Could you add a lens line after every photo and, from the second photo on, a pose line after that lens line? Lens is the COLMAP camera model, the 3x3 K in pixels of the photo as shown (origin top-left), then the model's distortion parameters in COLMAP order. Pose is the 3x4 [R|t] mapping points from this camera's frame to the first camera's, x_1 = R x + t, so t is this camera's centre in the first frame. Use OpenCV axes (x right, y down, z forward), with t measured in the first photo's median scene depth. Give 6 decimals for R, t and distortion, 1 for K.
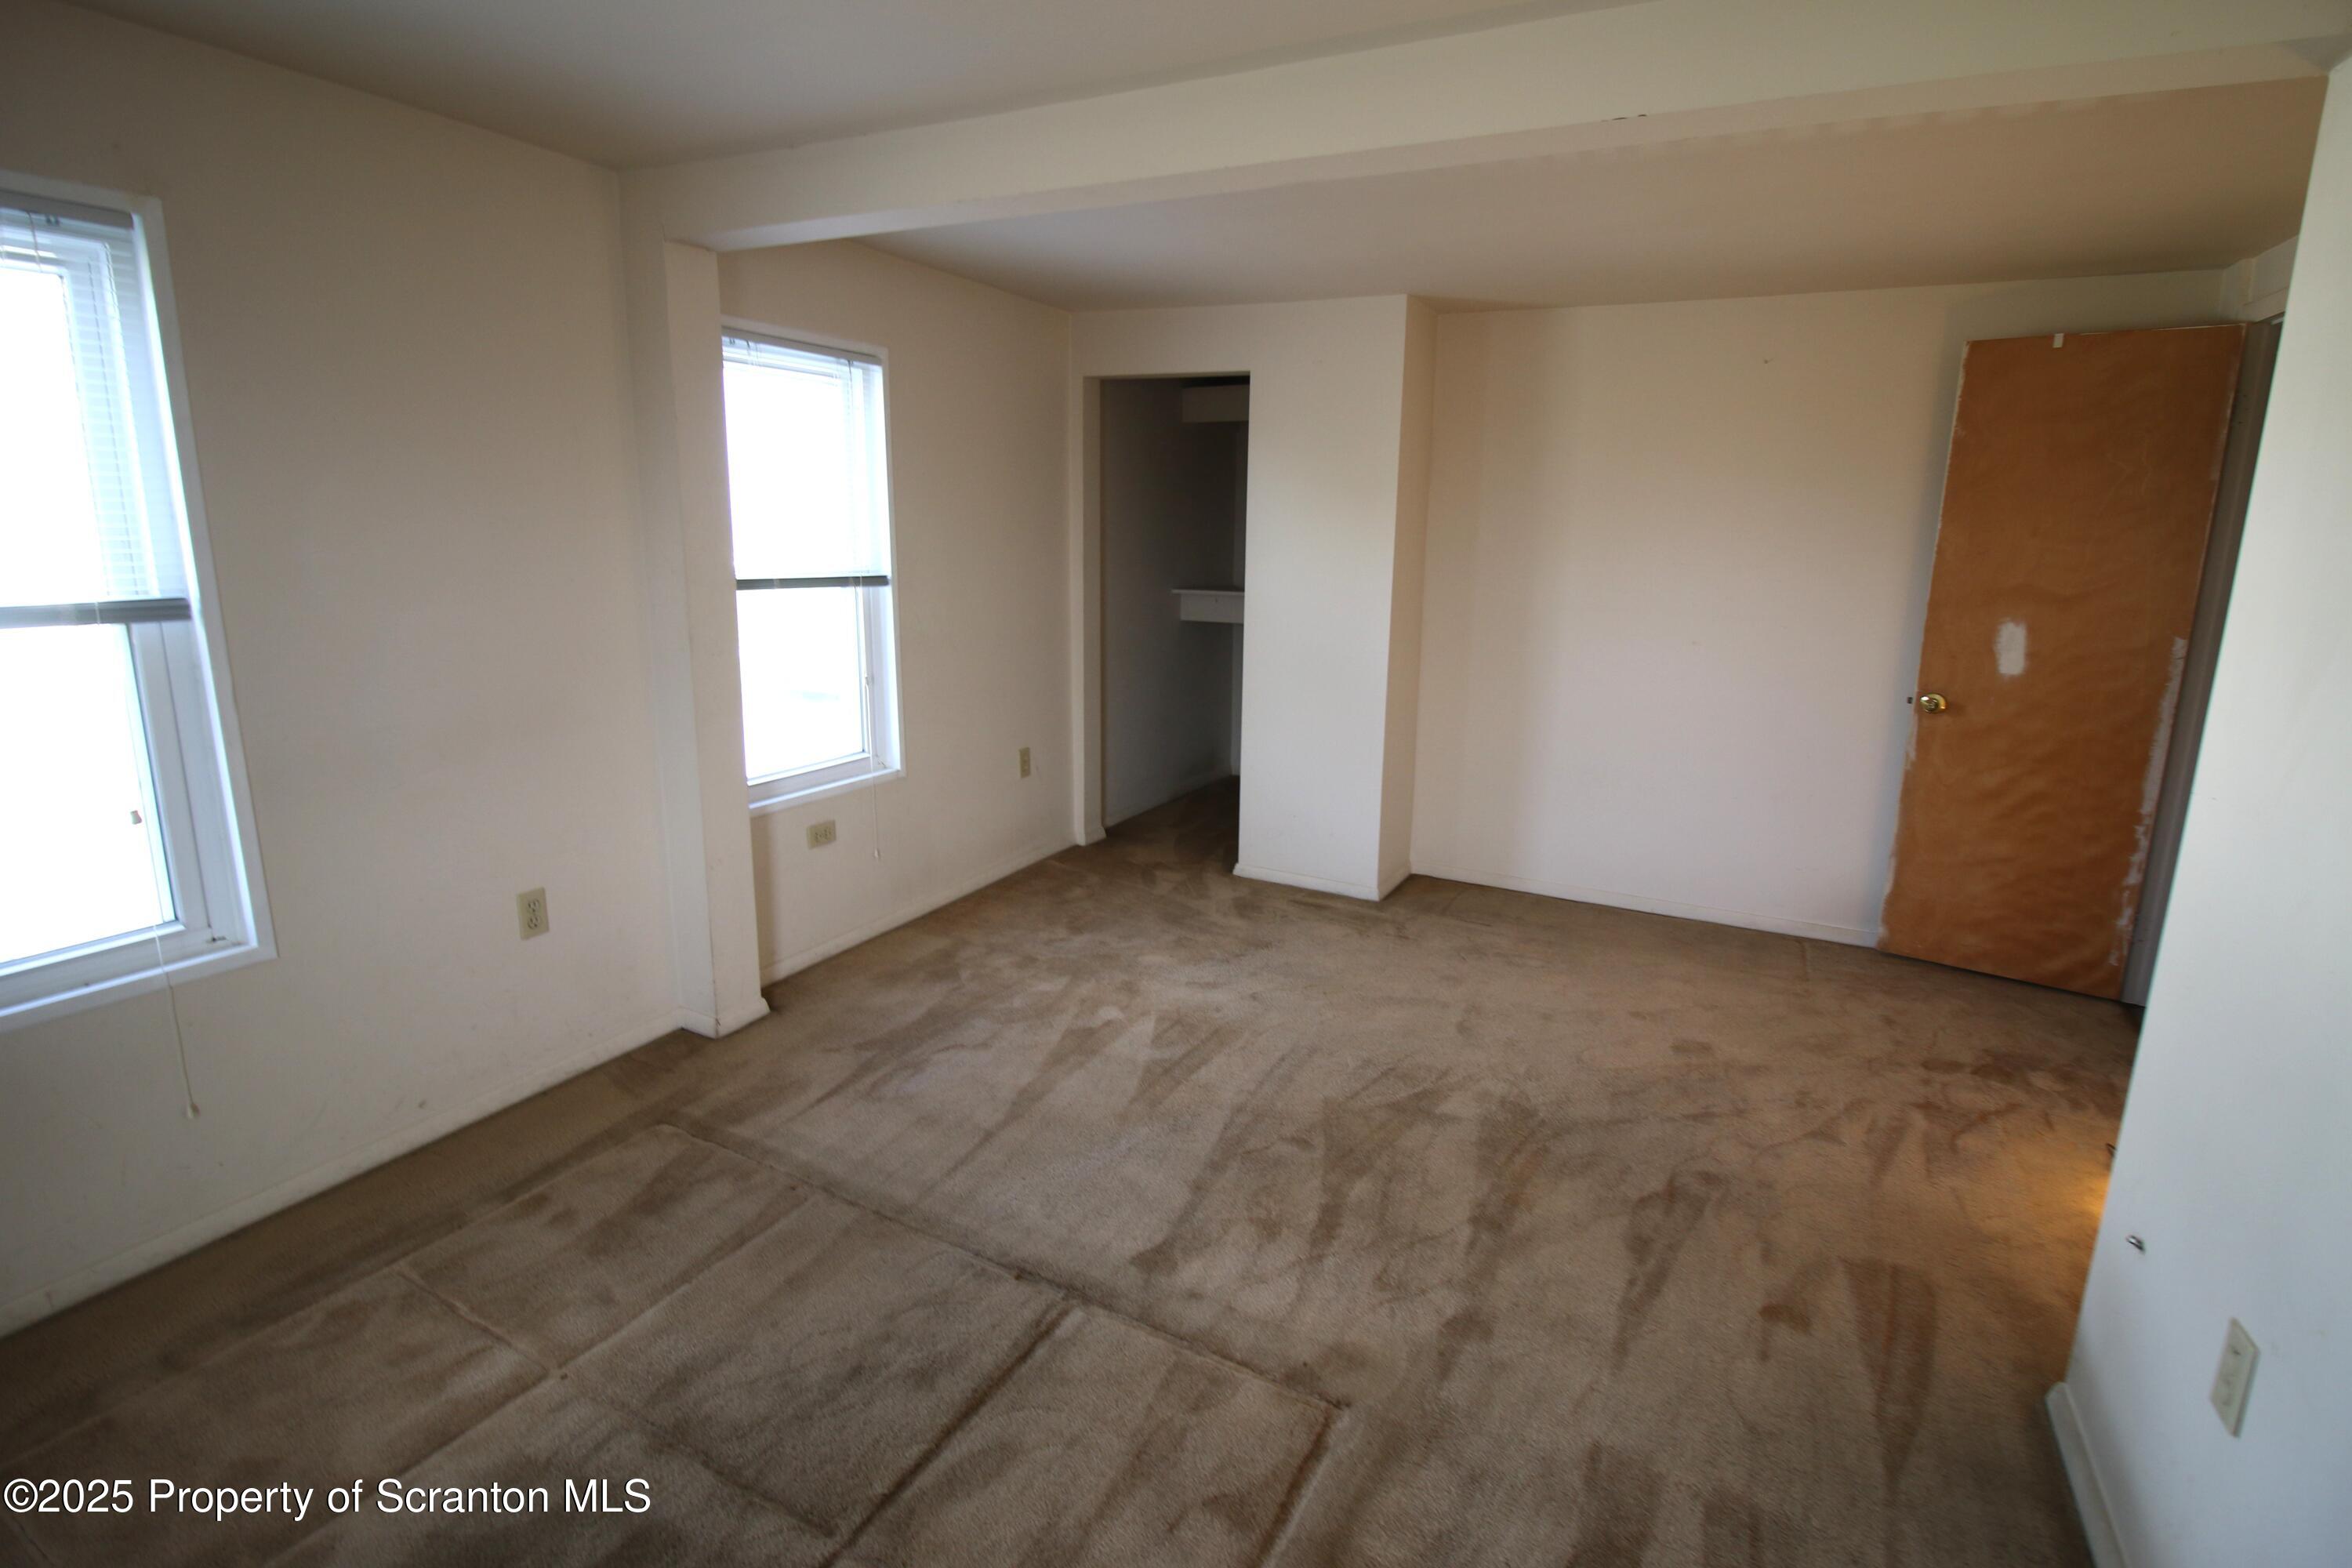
lens RADIAL K [[1154.5, 0, 1171.0], [0, 1154.5, 781.4], [0, 0, 1]] dist [-0.006756, -0.005913]
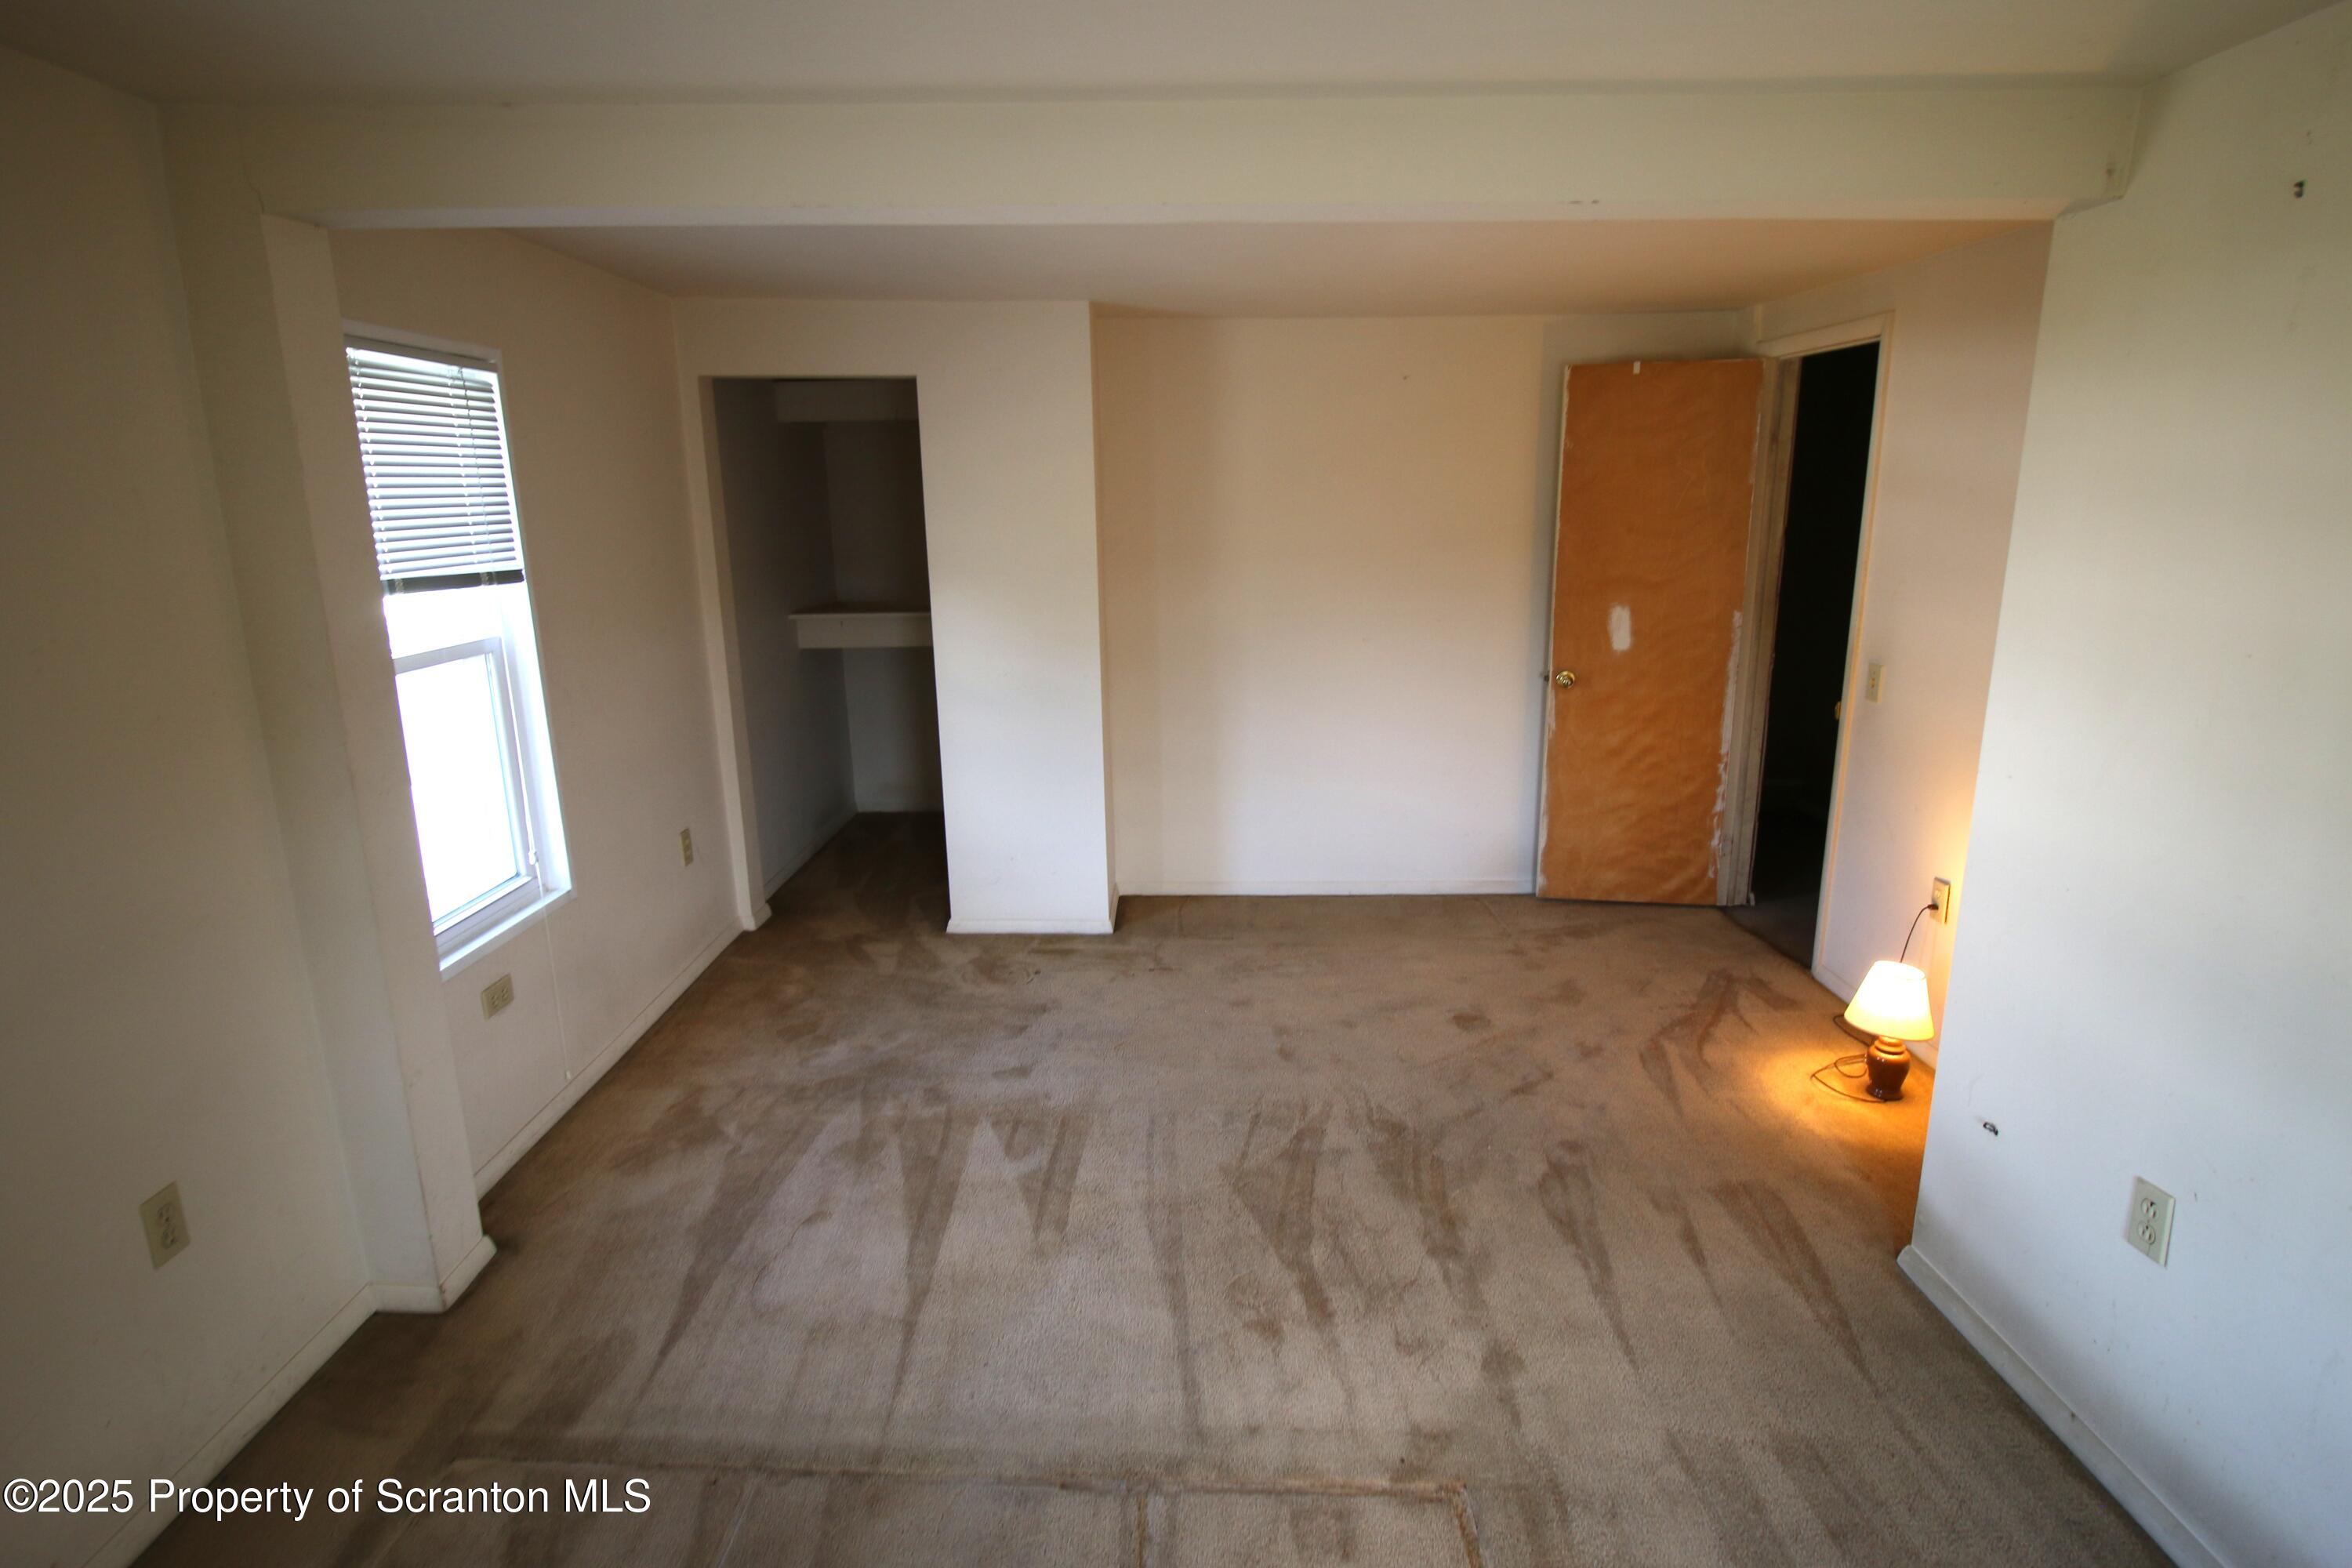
lens RADIAL K [[1206.8, 0, 1183.4], [0, 1206.8, 777.6], [0, 0, 1]] dist [-0.004047, -0.007493]
pose [[0.886263, -0.132903, 0.443706, -0.261892], [0.126493, 0.990984, 0.044171, -0.082332], [-0.445576, 0.016978, 0.895083, 0.103113]]
